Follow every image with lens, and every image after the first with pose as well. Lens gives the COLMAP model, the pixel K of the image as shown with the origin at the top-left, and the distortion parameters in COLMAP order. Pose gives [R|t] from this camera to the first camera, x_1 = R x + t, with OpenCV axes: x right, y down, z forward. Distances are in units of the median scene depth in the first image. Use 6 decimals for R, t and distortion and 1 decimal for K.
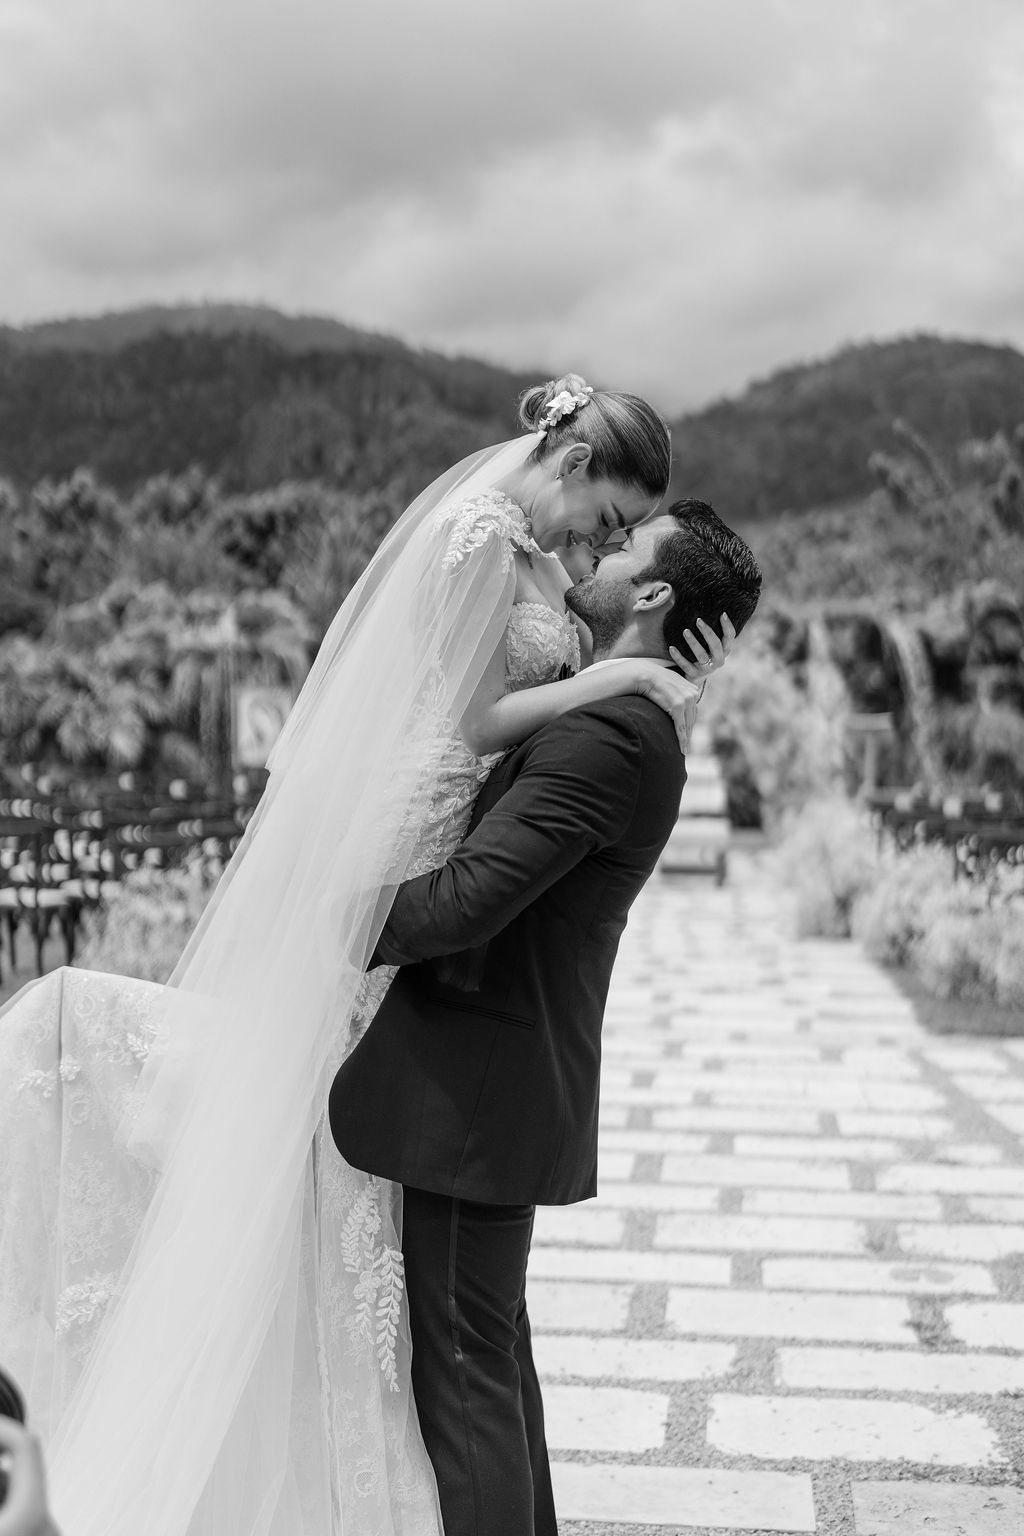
lens RADIAL K [[2219.3, 0, 512.0], [0, 2219.3, 768.0], [0, 0, 1]] dist [-0.241798, 1.421410]
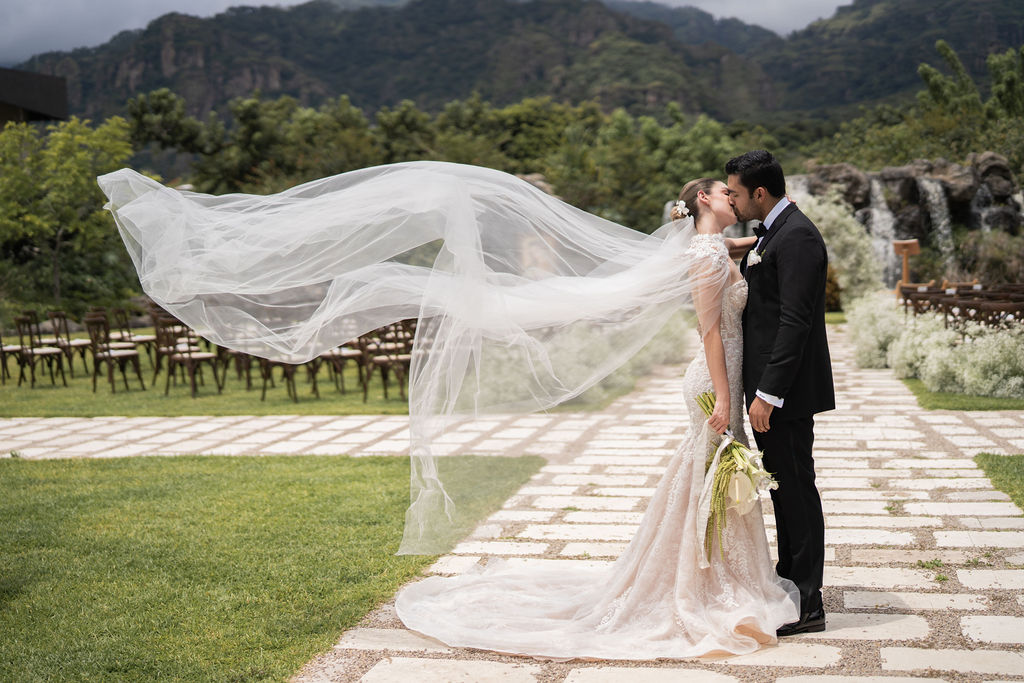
lens RADIAL K [[1479.5, 0, 512.0], [0, 1479.5, 341.5], [0, 0, 1]] dist [-0.241798, 1.421410]
pose [[0.993109, -0.024013, -0.114709, -0.008879], [0.028541, 0.998870, 0.037995, 0.005593], [0.113667, -0.041007, 0.992672, -0.198747]]
